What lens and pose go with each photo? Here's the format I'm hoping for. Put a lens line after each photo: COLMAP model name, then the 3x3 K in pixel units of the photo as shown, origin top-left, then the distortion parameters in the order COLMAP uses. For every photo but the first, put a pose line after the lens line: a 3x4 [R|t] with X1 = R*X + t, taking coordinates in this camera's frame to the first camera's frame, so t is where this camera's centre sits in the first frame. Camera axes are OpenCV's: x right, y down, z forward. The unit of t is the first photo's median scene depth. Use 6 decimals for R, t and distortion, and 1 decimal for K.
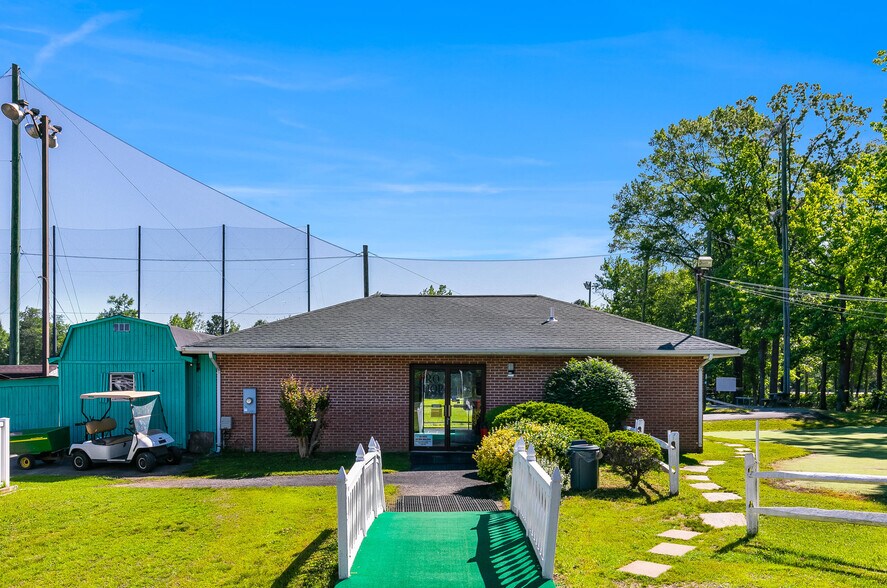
lens RADIAL K [[1124.0, 0, 443.5], [0, 1124.0, 294.0], [0, 0, 1]] dist [-0.008105, -0.005632]
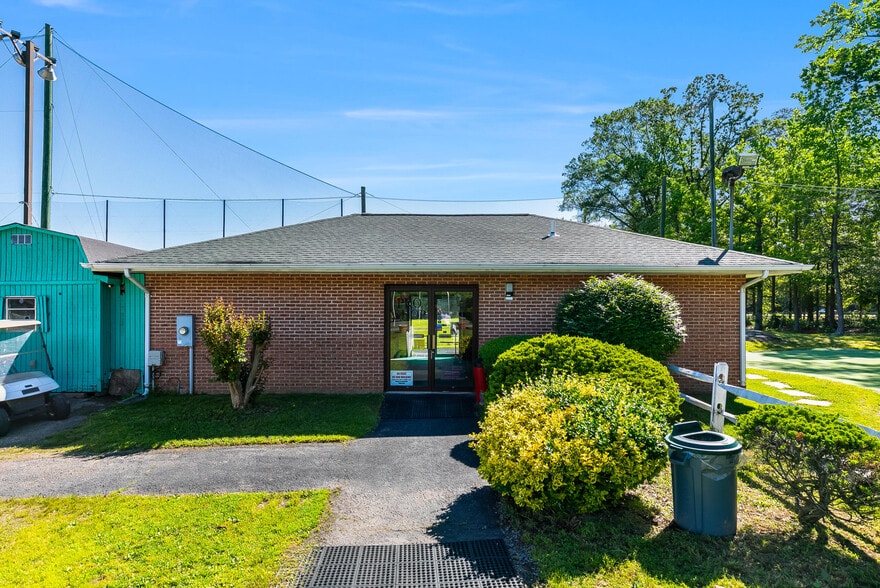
lens RADIAL K [[843.6, 0, 440.0], [0, 843.6, 294.0], [0, 0, 1]] dist [0.003240, -0.001518]
pose [[0.999977, -0.002377, 0.006334, 0.006246], [0.001978, 0.998054, 0.062323, 0.032054], [-0.006470, -0.062309, 0.998036, 0.404446]]
